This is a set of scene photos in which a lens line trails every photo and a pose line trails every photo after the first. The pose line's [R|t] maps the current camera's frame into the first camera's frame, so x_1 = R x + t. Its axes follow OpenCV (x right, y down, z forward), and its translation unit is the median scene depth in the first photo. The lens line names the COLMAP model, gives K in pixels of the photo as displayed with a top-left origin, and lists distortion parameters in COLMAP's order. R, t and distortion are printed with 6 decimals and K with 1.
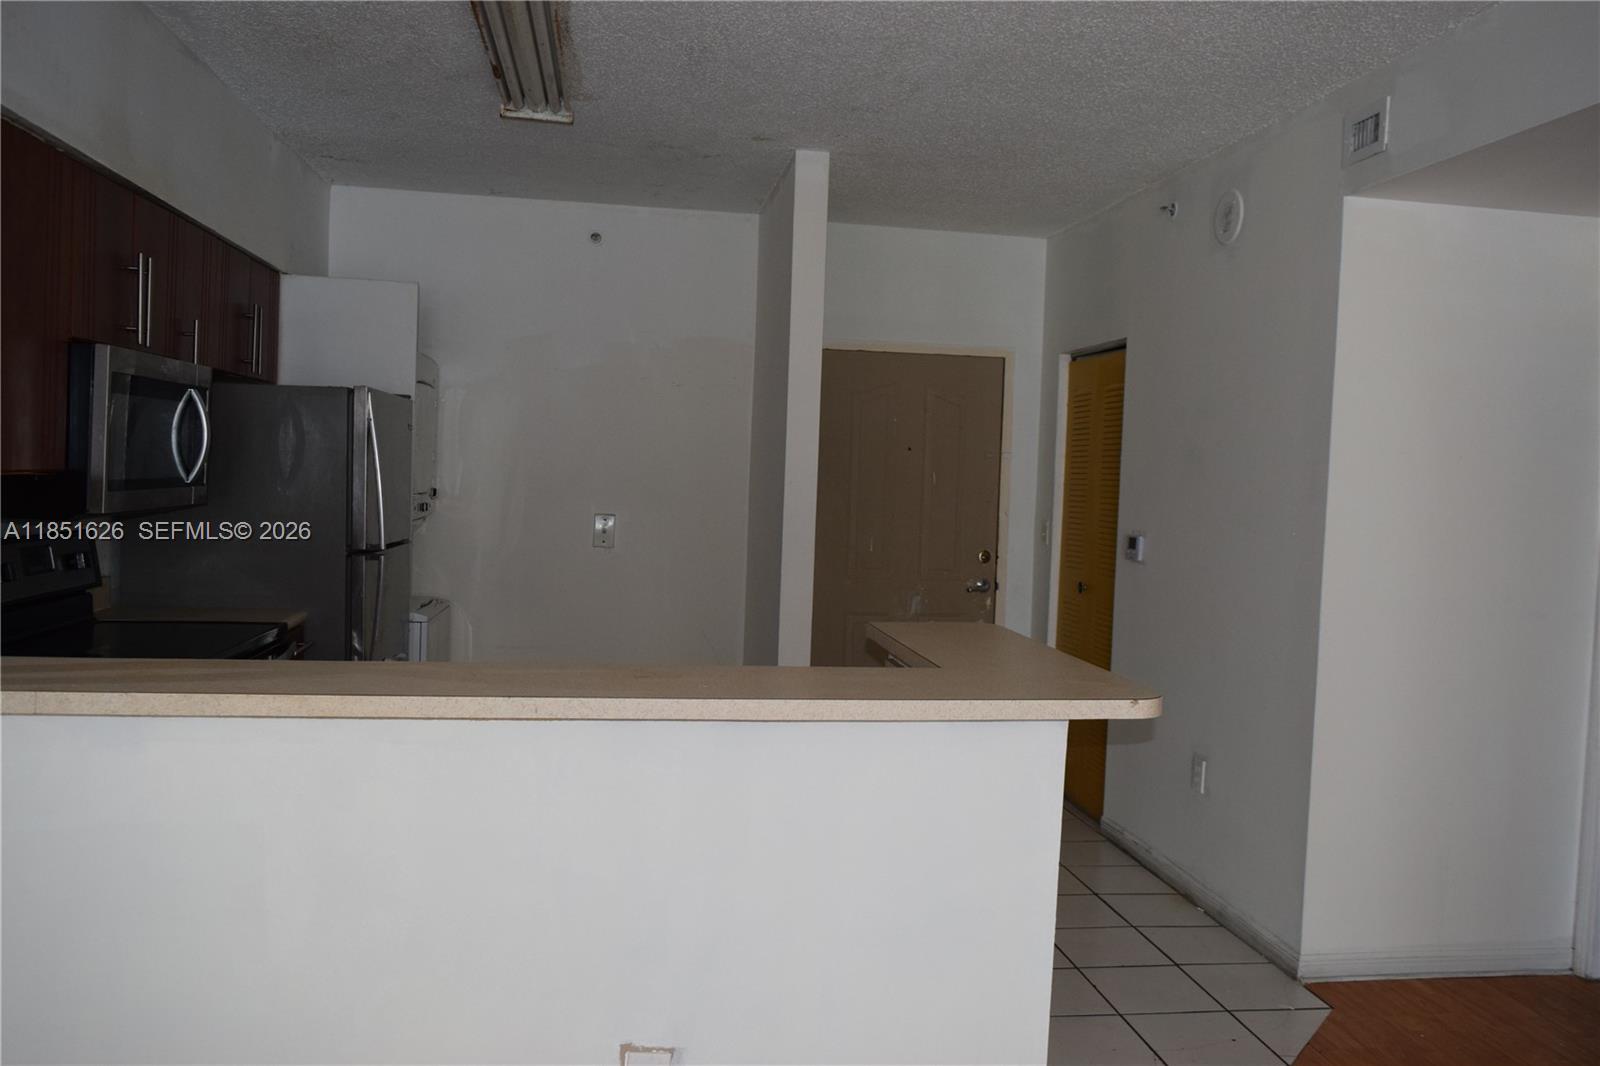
lens RADIAL K [[1235.0, 0, 798.1], [0, 1235.0, 525.0], [0, 0, 1]] dist [-0.018285, 0.008406]
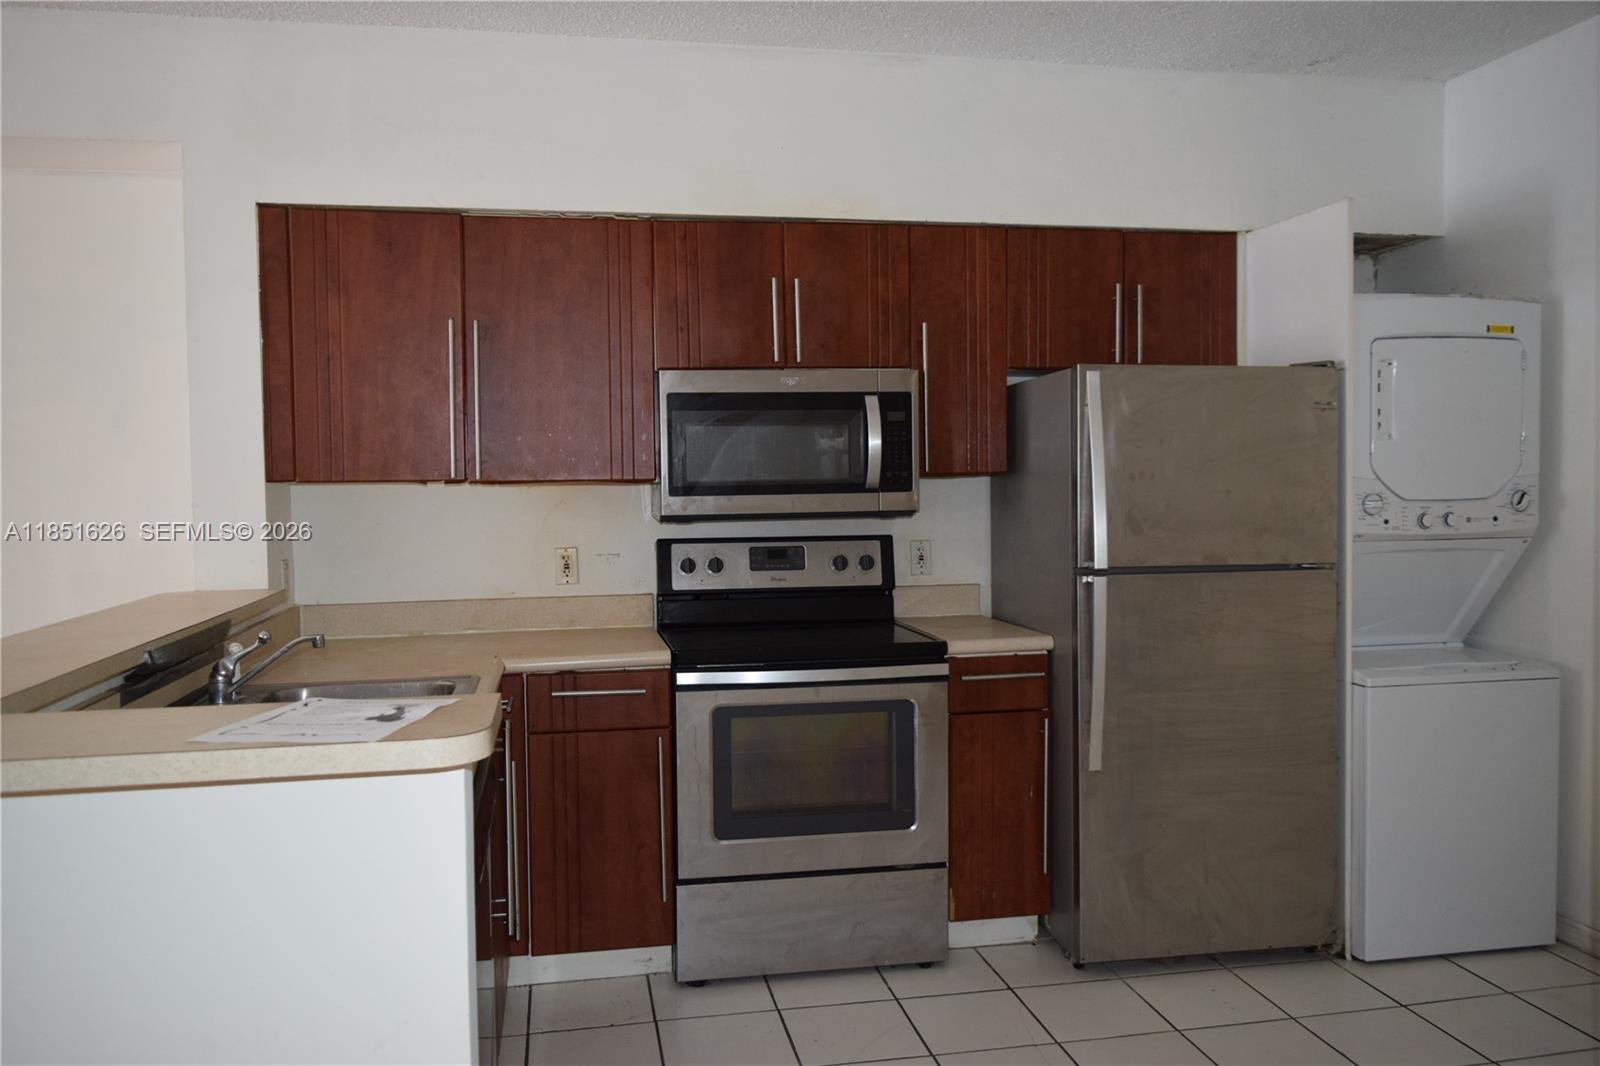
lens RADIAL K [[1235.0, 0, 798.1], [0, 1235.0, 525.0], [0, 0, 1]] dist [-0.018285, 0.008406]
pose [[0.038389, -0.001010, -0.999262, 0.380984], [-0.027153, 0.999629, -0.002054, -0.001977], [0.998894, 0.027211, 0.038347, 0.680950]]
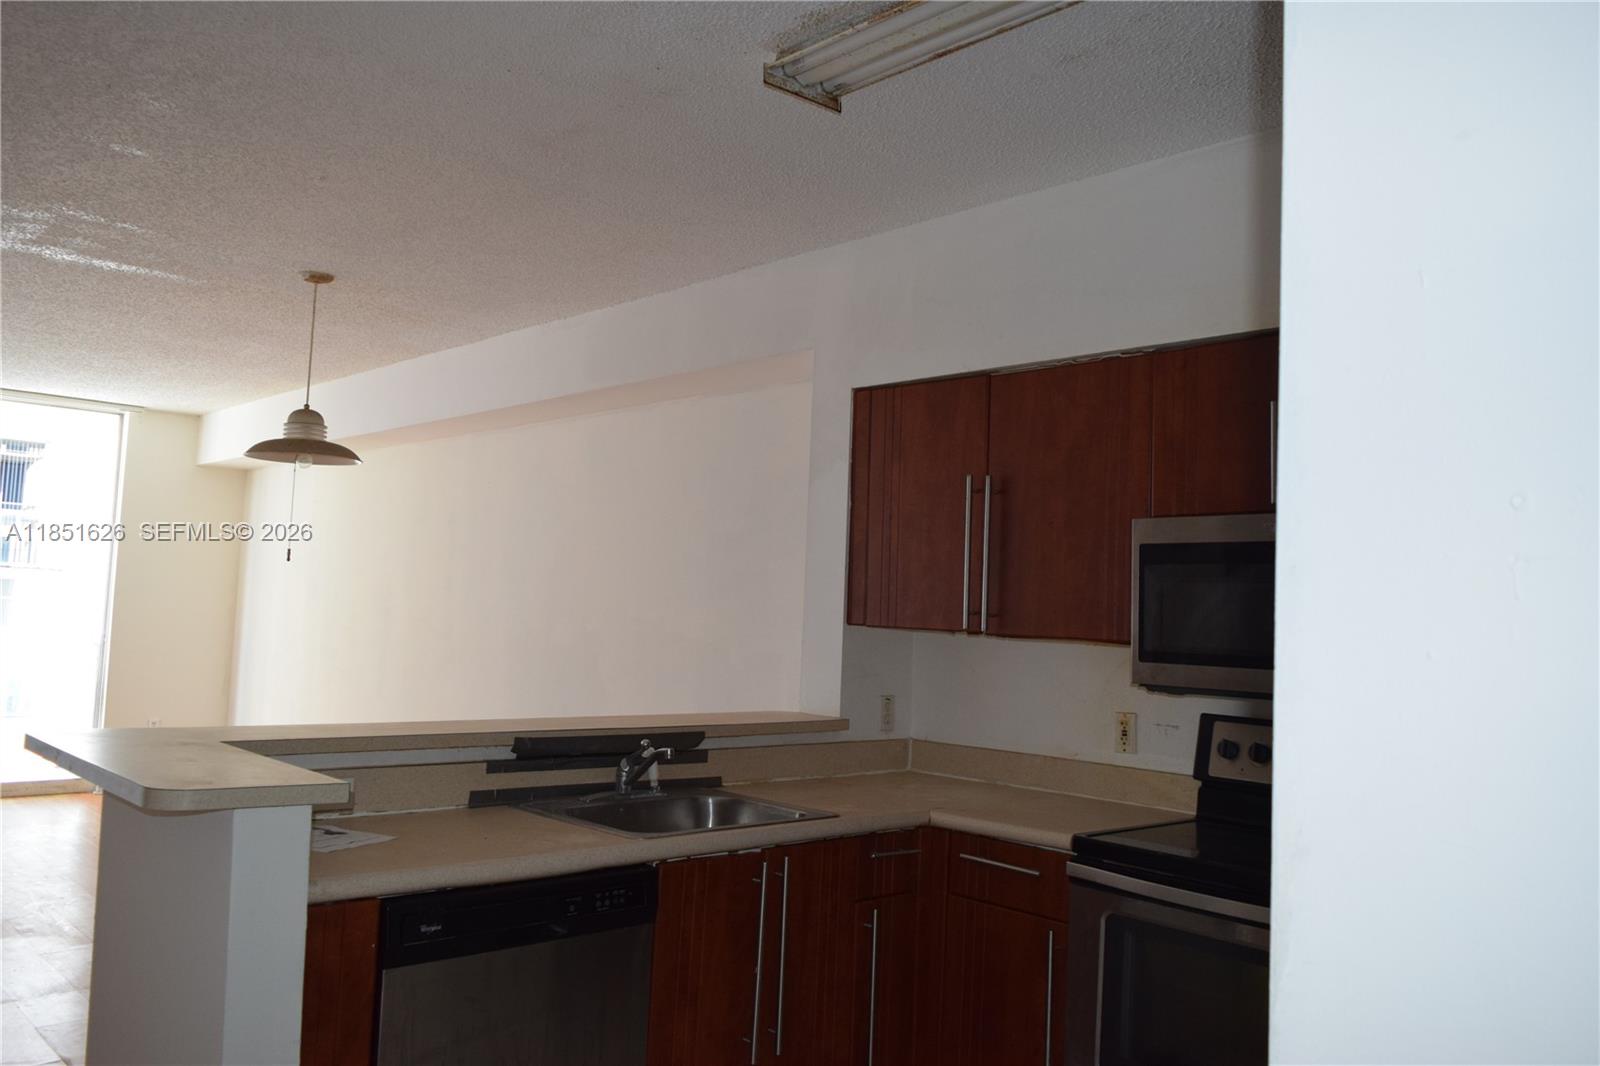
lens RADIAL K [[1235.0, 0, 798.1], [0, 1235.0, 525.0], [0, 0, 1]] dist [-0.018285, 0.008406]
pose [[-0.820932, -0.113363, -0.559660, 0.156191], [-0.097322, 0.993533, -0.058492, -0.034273], [0.562671, 0.006449, -0.826656, 1.062019]]
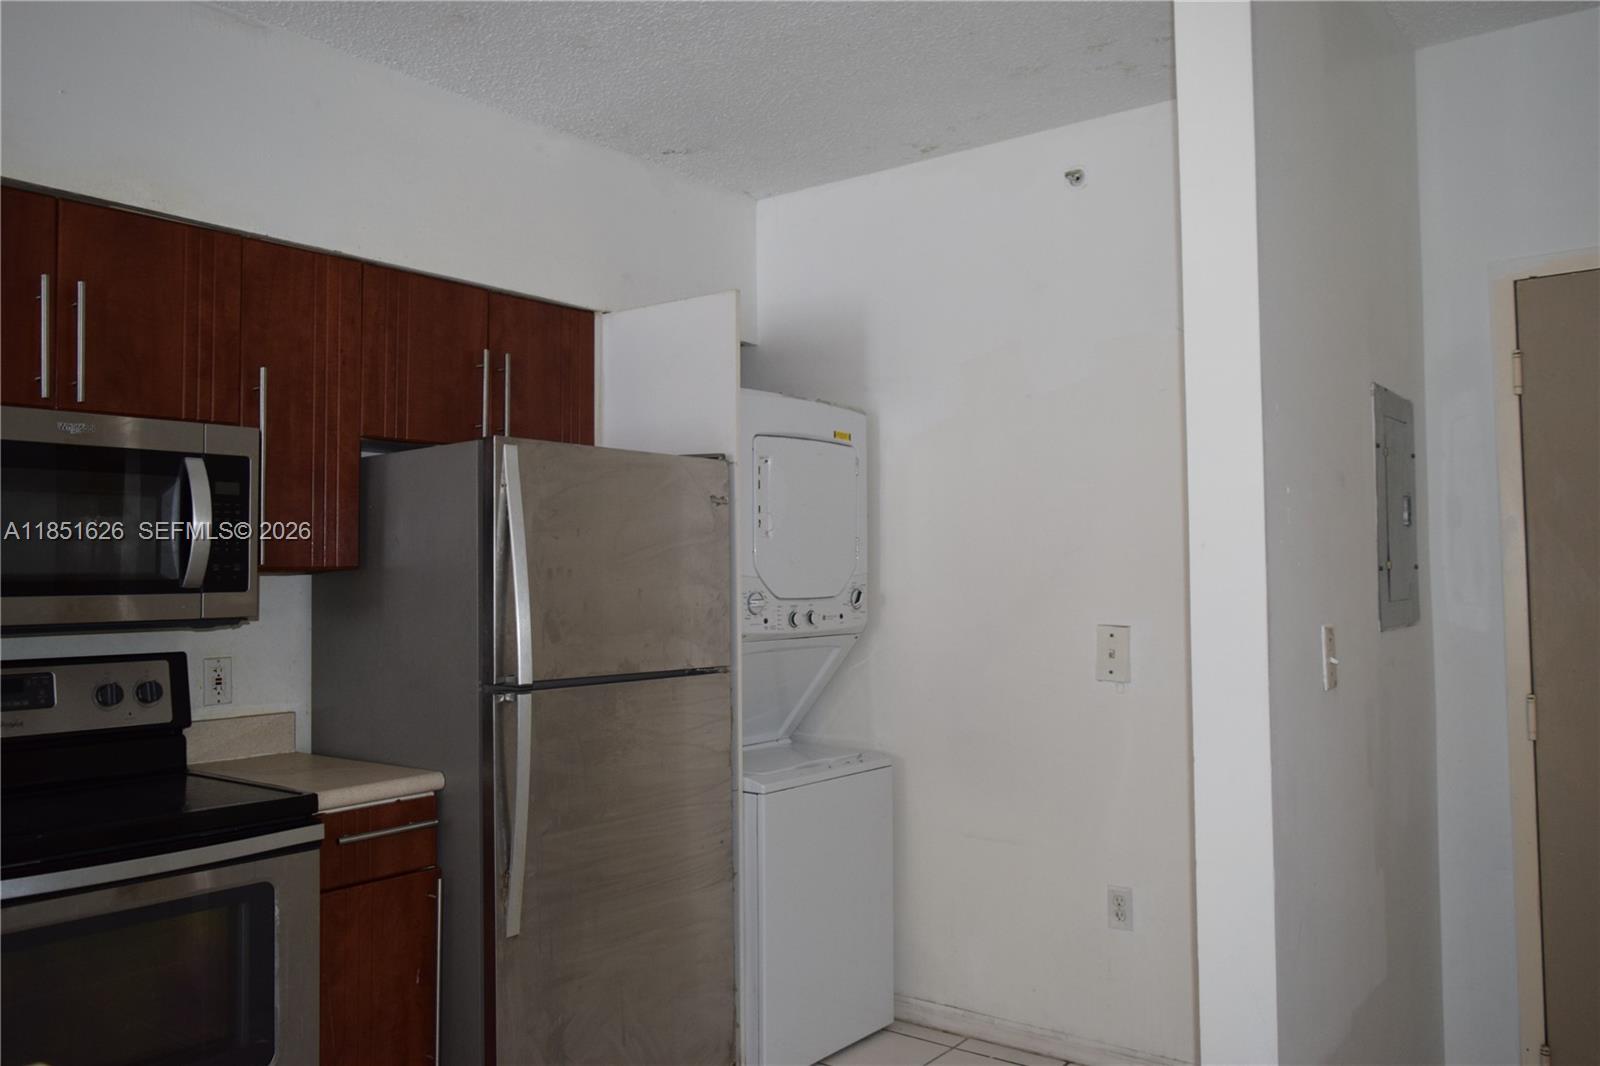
lens RADIAL K [[1235.0, 0, 798.1], [0, 1235.0, 525.0], [0, 0, 1]] dist [-0.018285, 0.008406]
pose [[0.693210, -0.072983, -0.717031, 0.198895], [0.004787, 0.995304, -0.096680, -0.000964], [0.720720, 0.063587, 0.690304, 0.572659]]
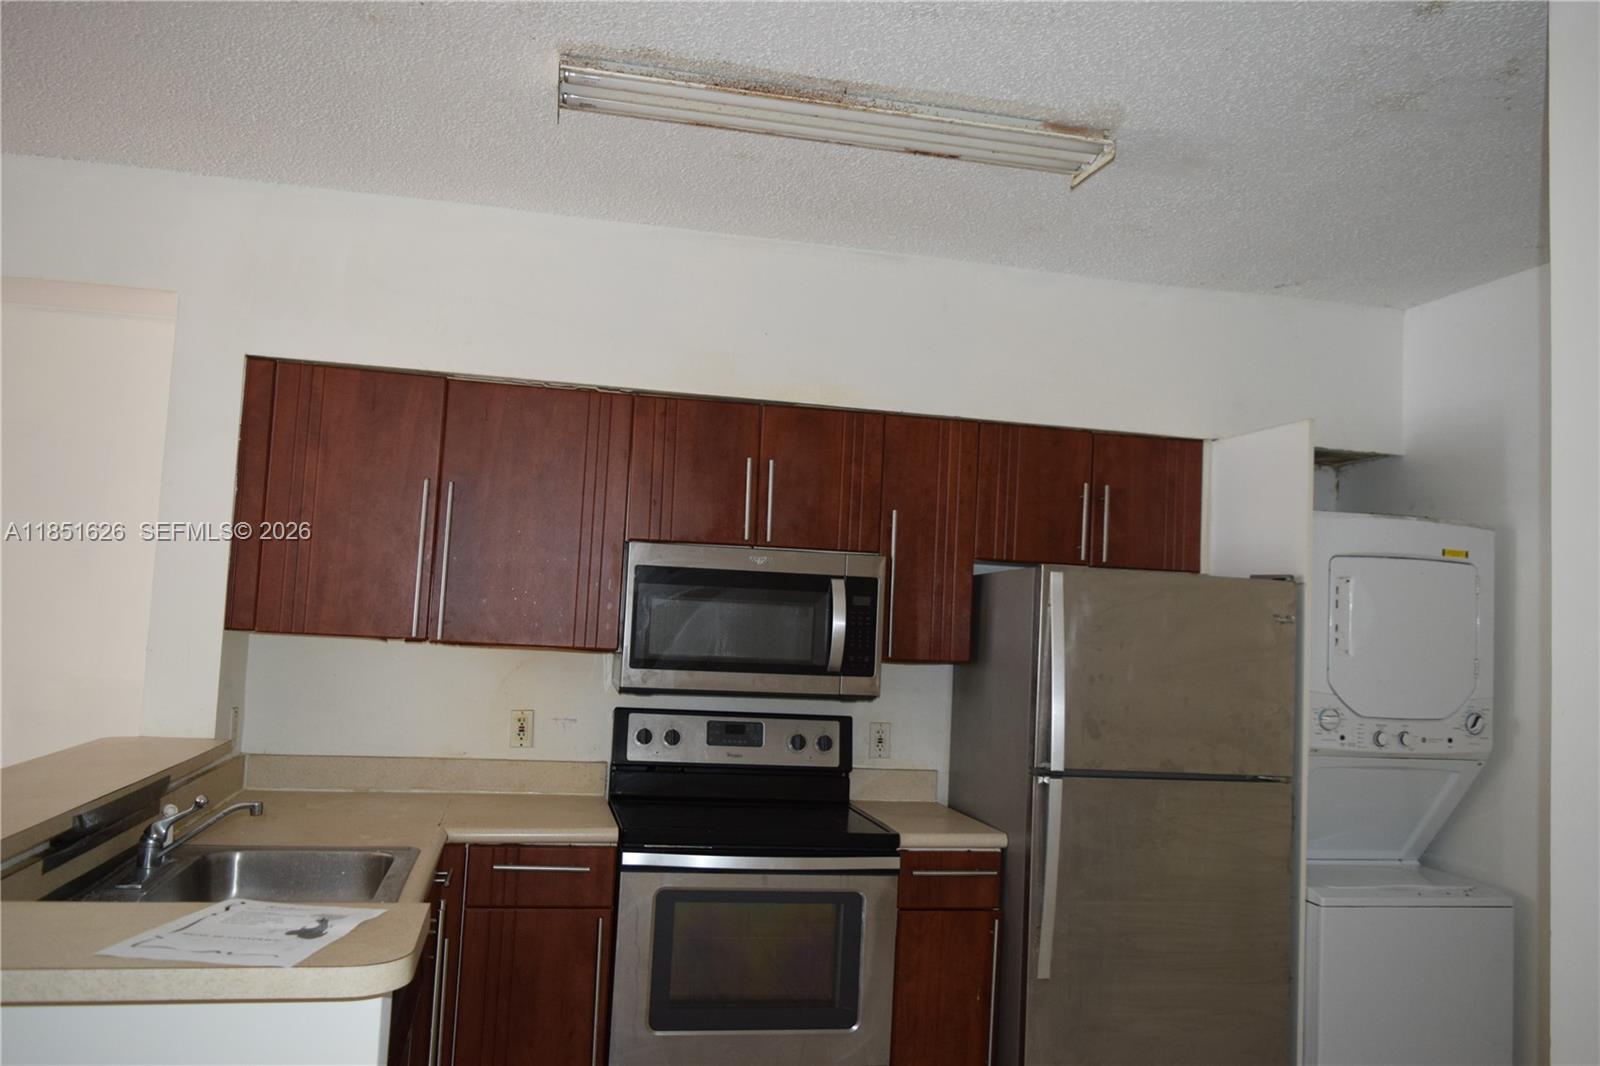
lens RADIAL K [[1235.0, 0, 798.1], [0, 1235.0, 525.0], [0, 0, 1]] dist [-0.018285, 0.008406]
pose [[0.062644, -0.113050, -0.991613, 0.385445], [-0.088279, 0.989042, -0.118334, -0.024551], [0.994124, 0.094951, 0.051977, 0.685125]]
